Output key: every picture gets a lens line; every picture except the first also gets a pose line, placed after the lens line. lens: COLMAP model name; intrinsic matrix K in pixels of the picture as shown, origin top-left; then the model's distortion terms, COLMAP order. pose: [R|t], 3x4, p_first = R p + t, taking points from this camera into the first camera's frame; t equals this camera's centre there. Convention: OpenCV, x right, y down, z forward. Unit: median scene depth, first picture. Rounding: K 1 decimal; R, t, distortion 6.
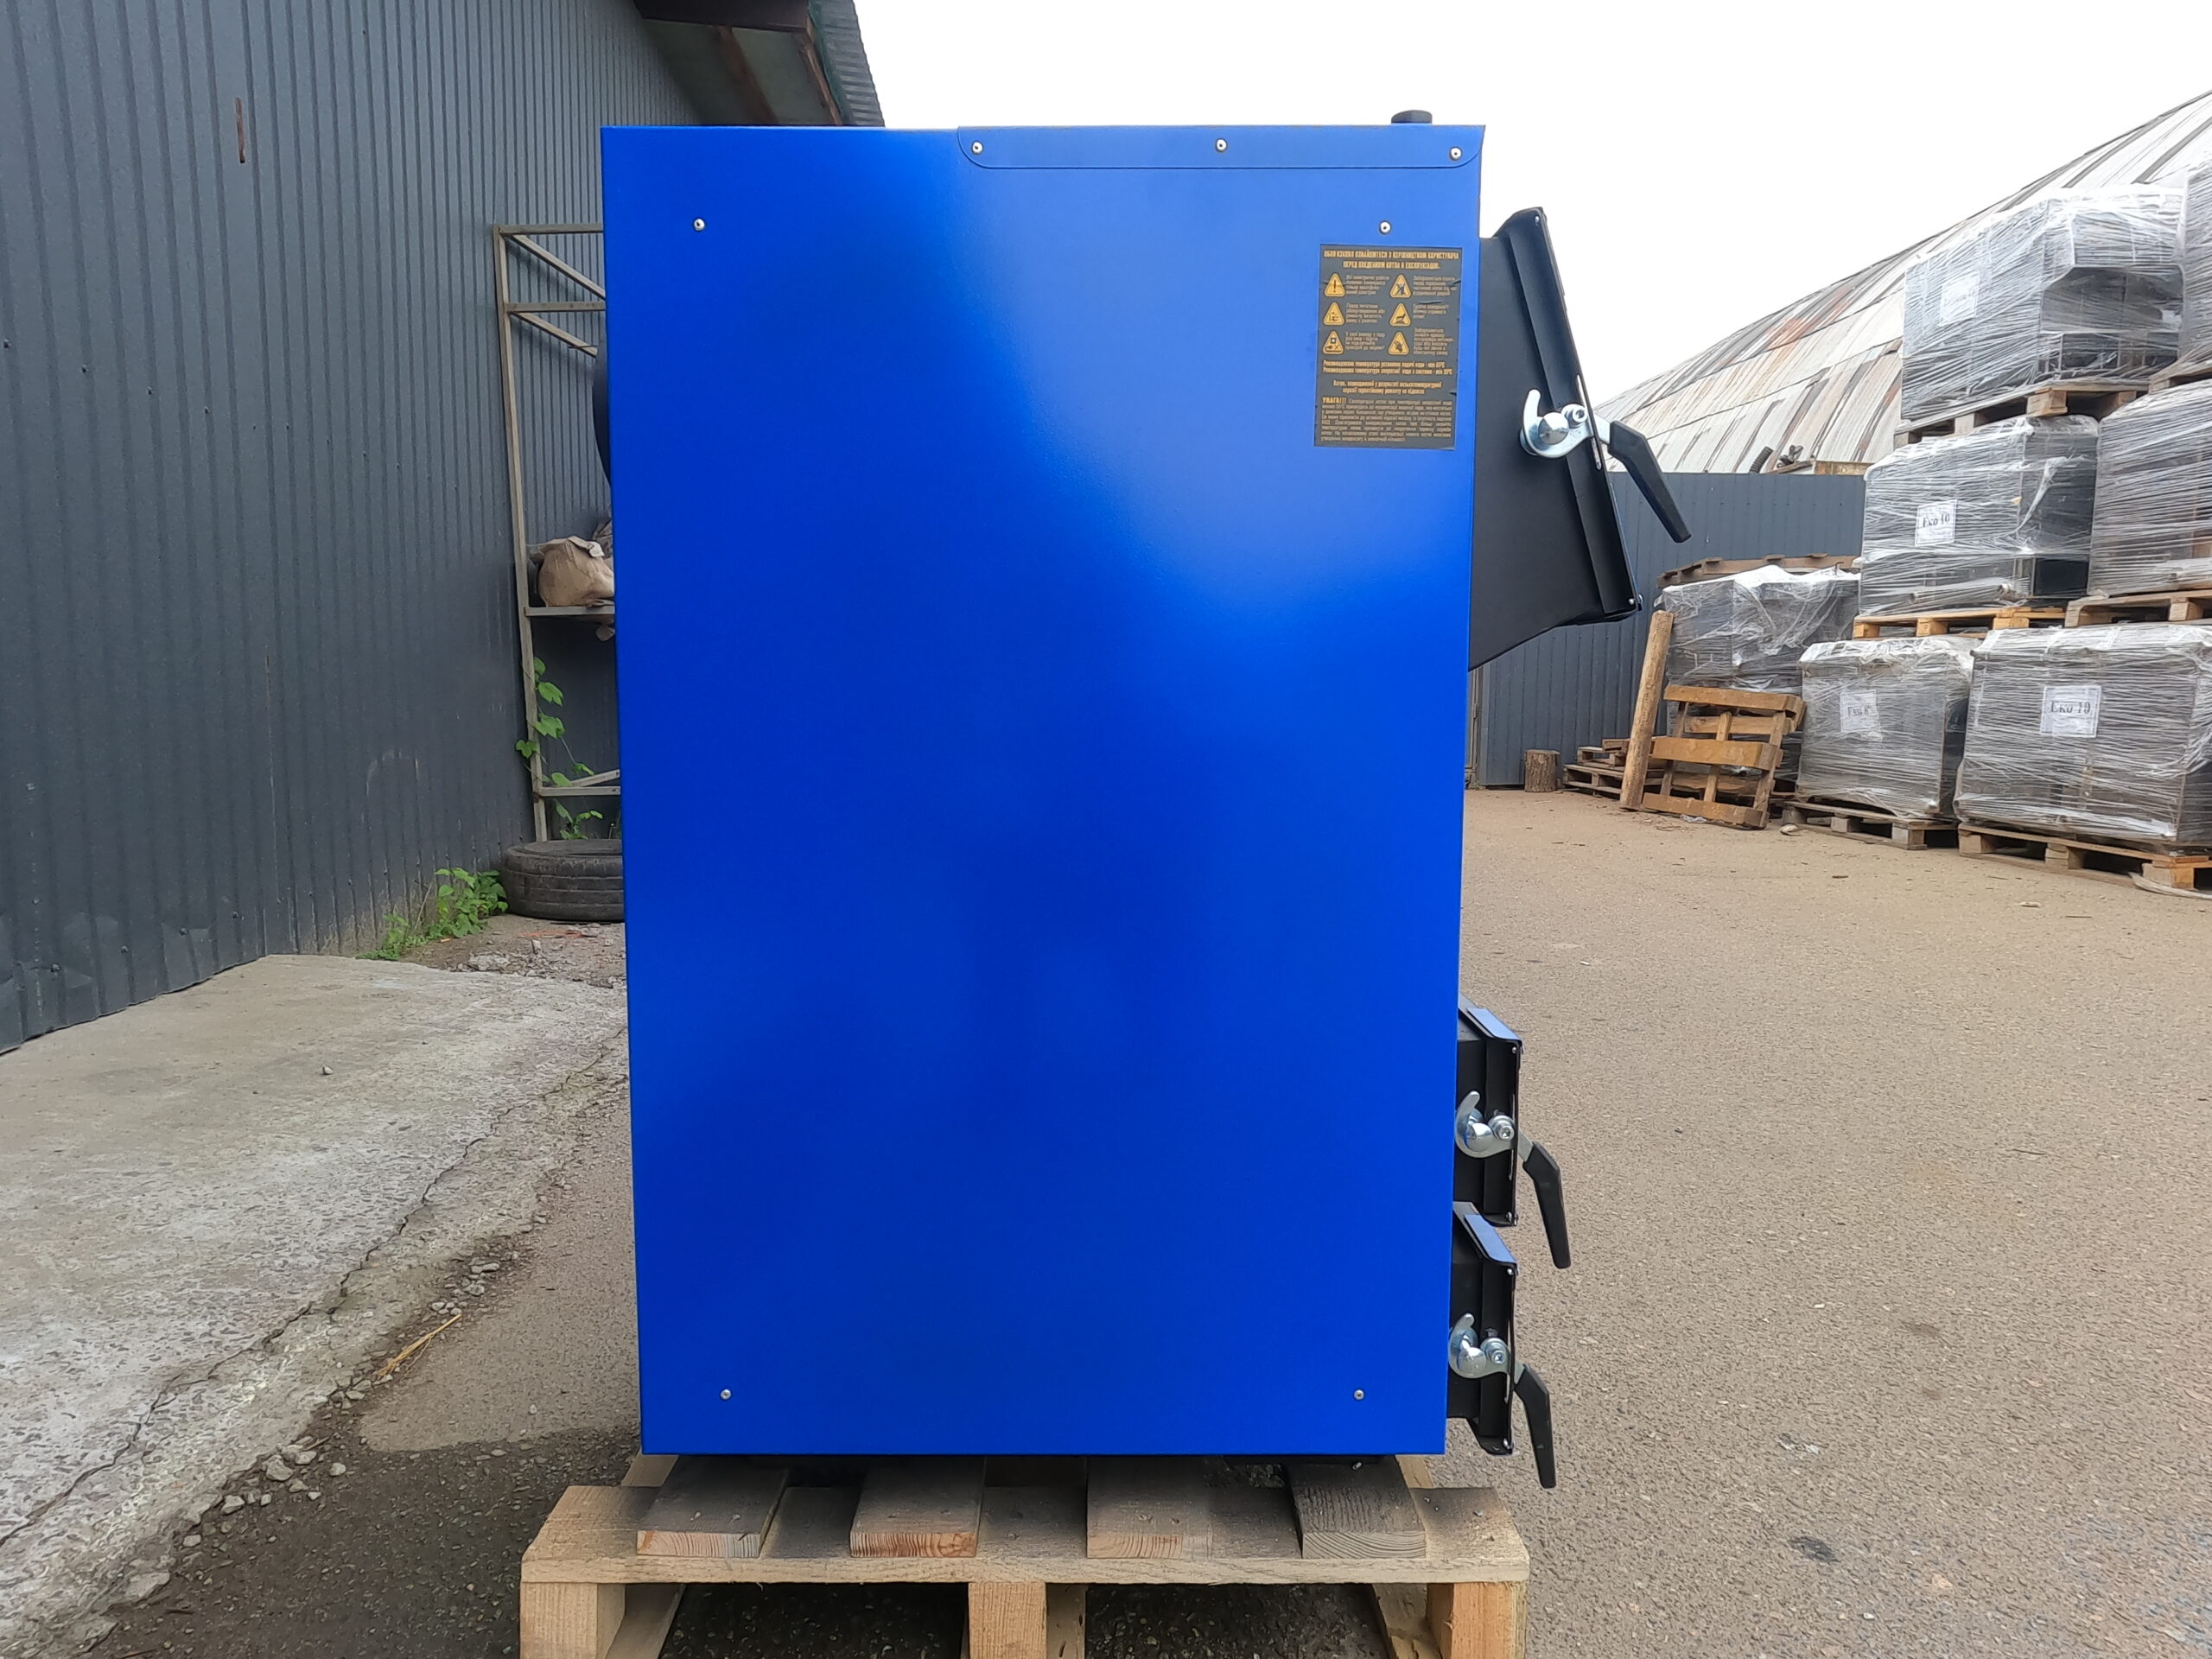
lens RADIAL K [[1389.1, 0, 1103.5], [0, 1389.1, 841.6], [0, 0, 1]] dist [-0.032952, 0.041143]
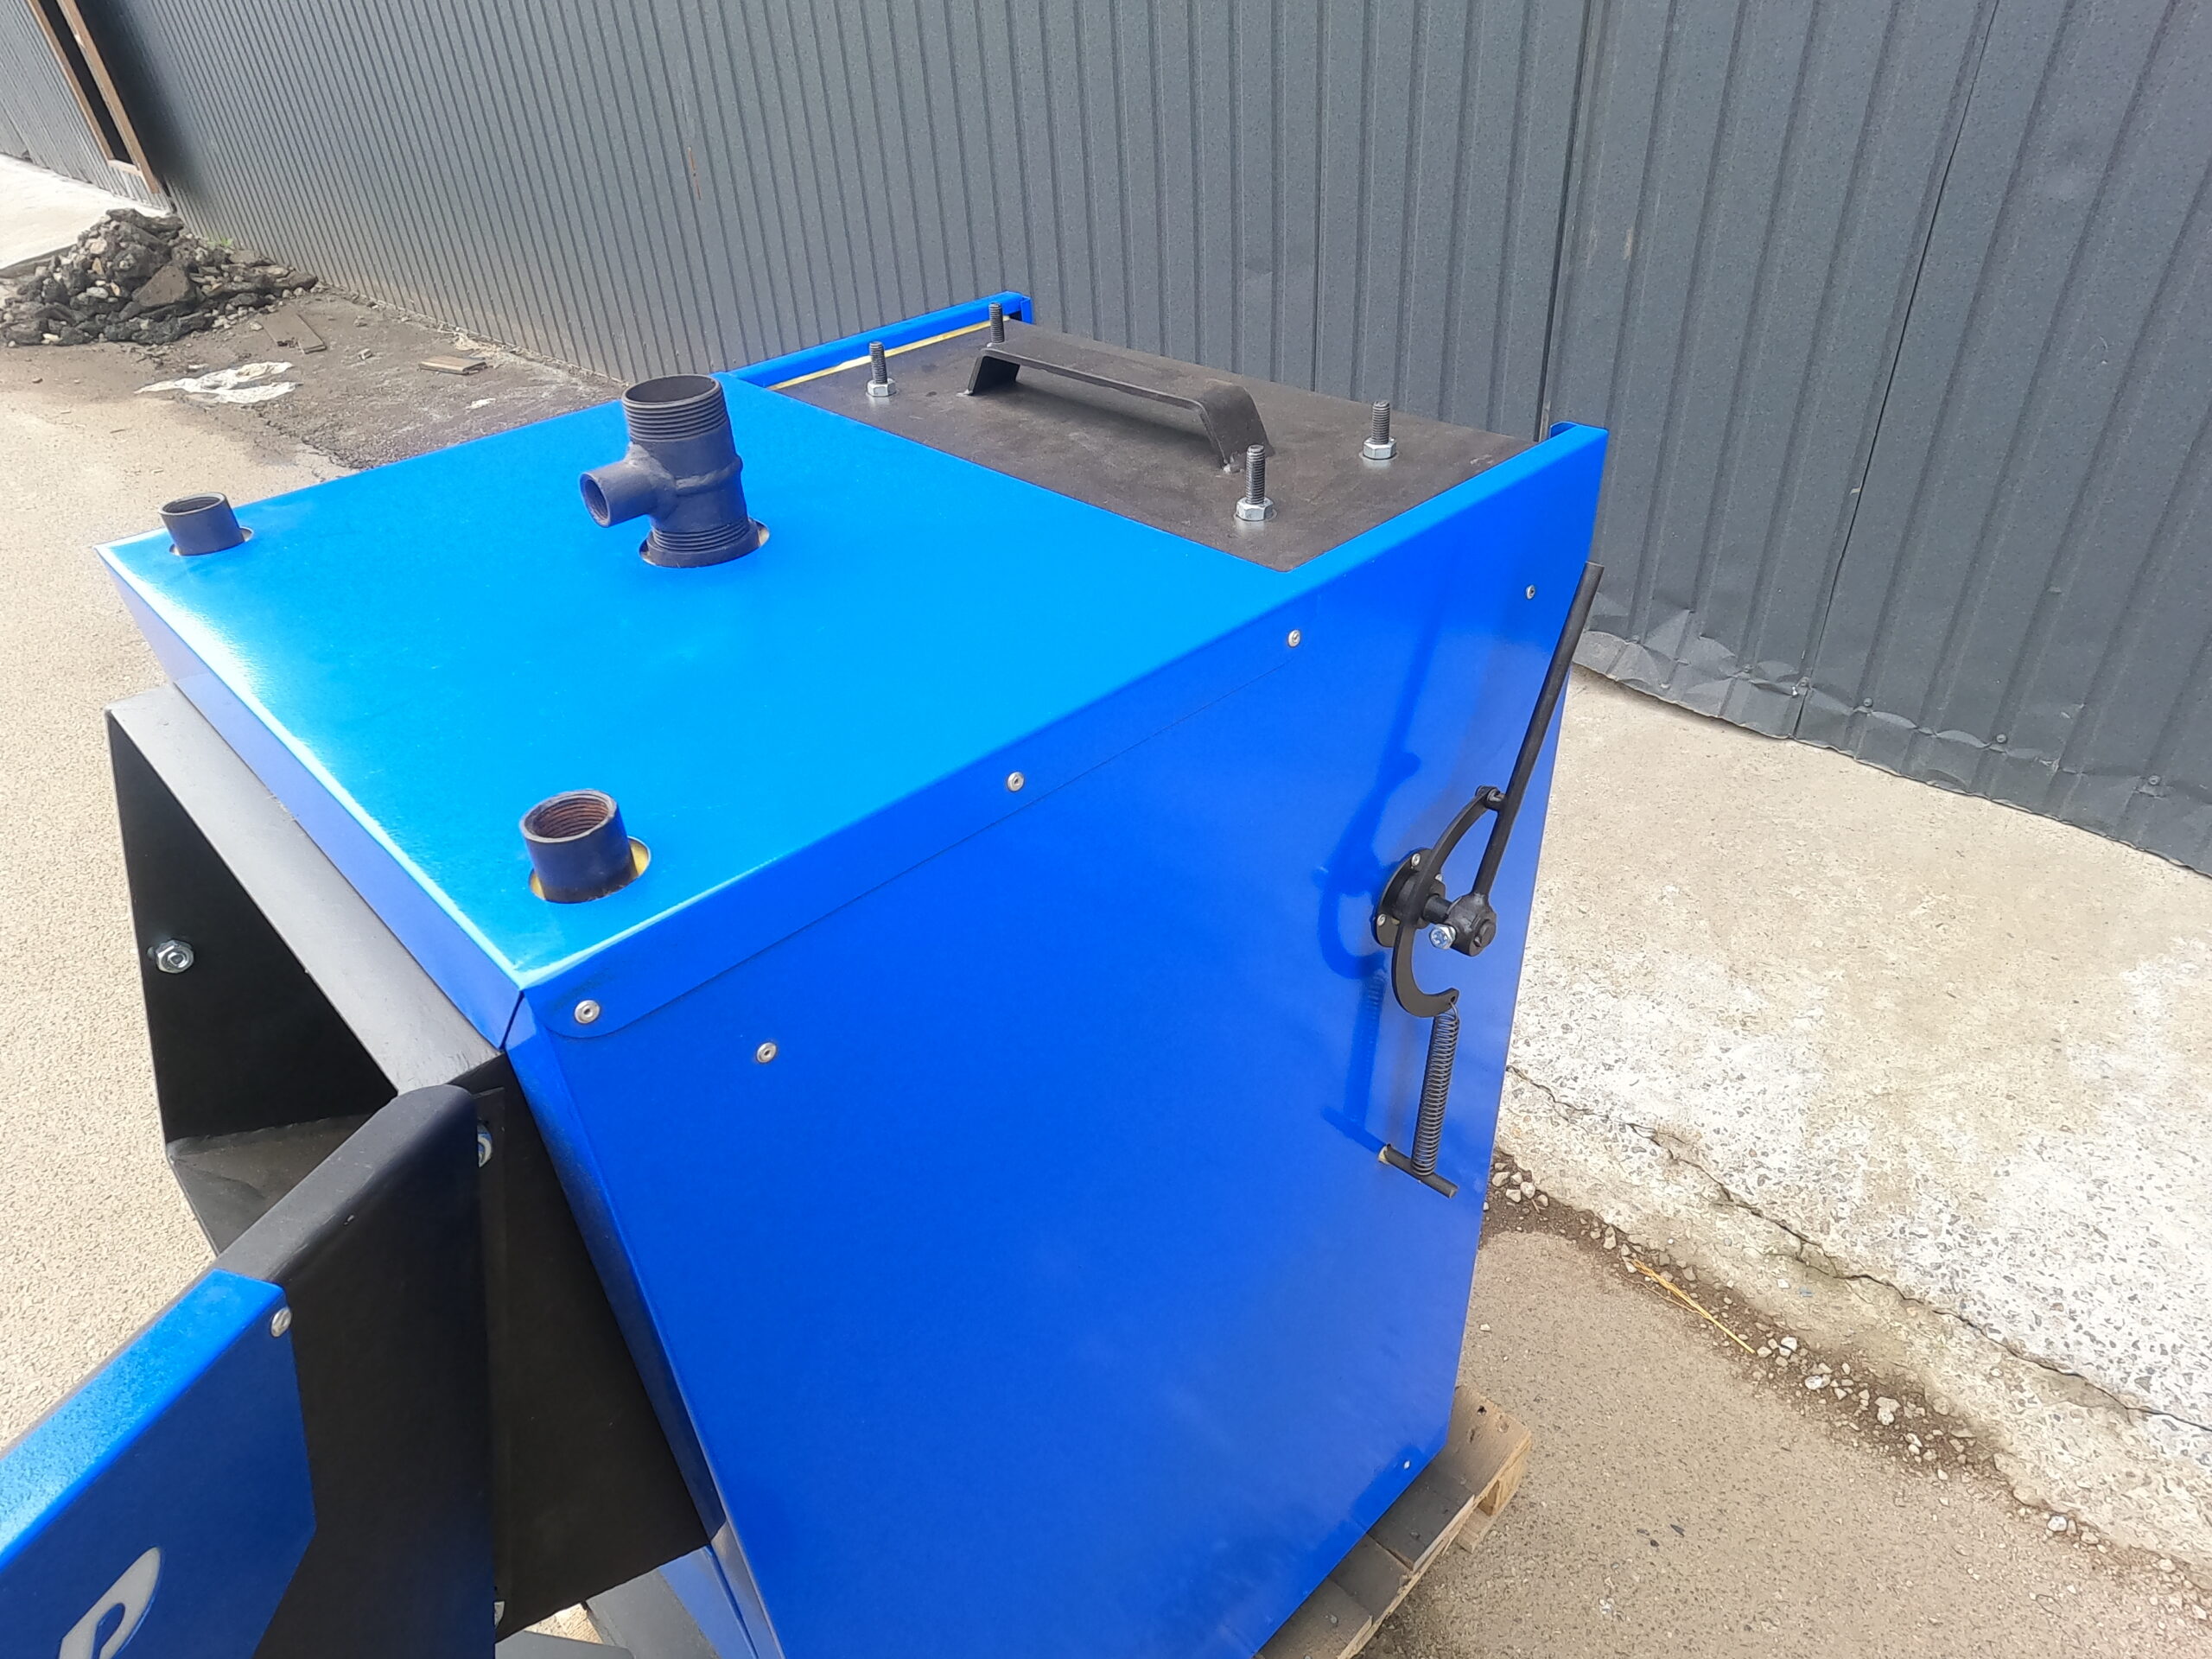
lens RADIAL K [[1389.1, 0, 1098.3], [0, 1389.1, 834.3], [0, 0, 1]] dist [-0.032952, 0.041143]
pose [[-0.726445, 0.426129, -0.539159, 0.221816], [-0.022294, 0.769519, 0.638235, -0.553188], [0.686863, 0.475662, -0.549513, 1.150731]]
